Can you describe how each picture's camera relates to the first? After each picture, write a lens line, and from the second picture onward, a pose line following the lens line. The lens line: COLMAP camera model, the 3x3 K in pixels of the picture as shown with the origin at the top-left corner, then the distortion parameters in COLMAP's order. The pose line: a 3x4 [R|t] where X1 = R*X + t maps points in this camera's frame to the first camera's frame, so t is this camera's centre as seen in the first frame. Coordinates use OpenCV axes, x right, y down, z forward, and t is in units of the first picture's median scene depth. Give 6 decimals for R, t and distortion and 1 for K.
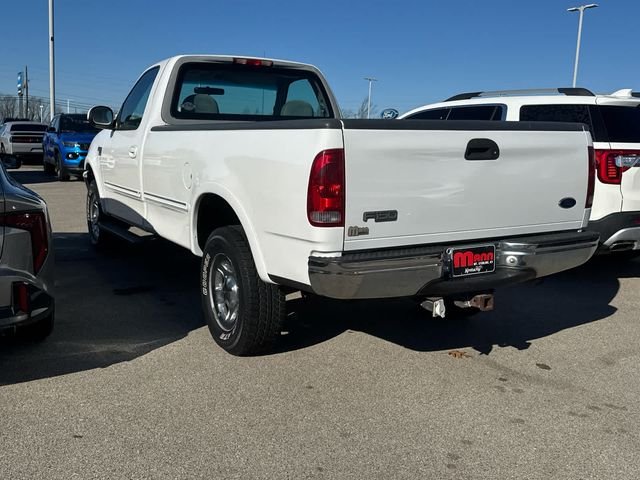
lens RADIAL K [[628.8, 0, 321.6], [0, 628.8, 242.2], [0, 0, 1]] dist [0.087717, 0.000000]
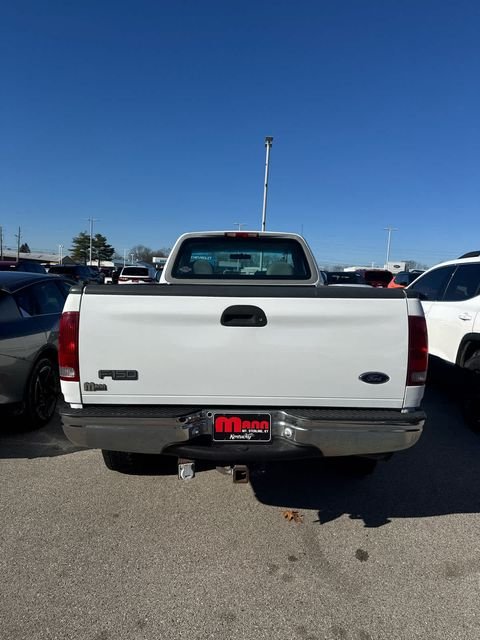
lens RADIAL K [[442.4, 0, 241.2], [0, 442.4, 317.8], [0, 0, 1]] dist [0.042277, -0.041055]
pose [[0.862460, 0.044123, -0.504199, 0.578176], [-0.087194, 0.994251, -0.062141, -0.096907], [0.498559, 0.097557, 0.861349, 0.389716]]
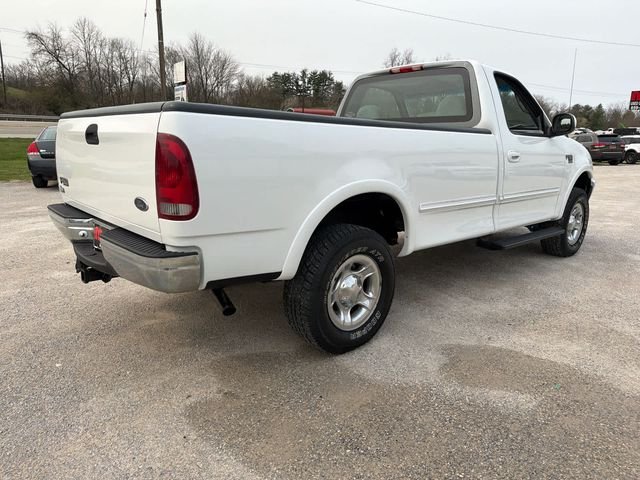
lens RADIAL K [[442.4, 0, 324.4], [0, 442.4, 237.3], [0, 0, 1]] dist [0.042277, -0.041055]
pose [[0.216681, 0.198241, -0.955903, 1.054785], [-0.182325, 0.970155, 0.159867, -0.164334], [0.959066, 0.139644, 0.246359, 1.175156]]
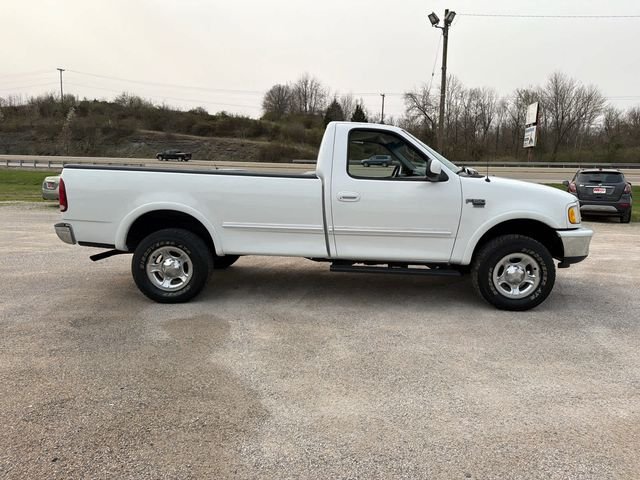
lens RADIAL K [[442.4, 0, 320.3], [0, 442.4, 234.9], [0, 0, 1]] dist [0.042277, -0.041055]
pose [[-0.503176, 0.091448, -0.859332, 1.248543], [-0.179927, 0.961508, 0.207676, -0.415974], [0.845246, 0.259115, -0.467354, 2.444240]]
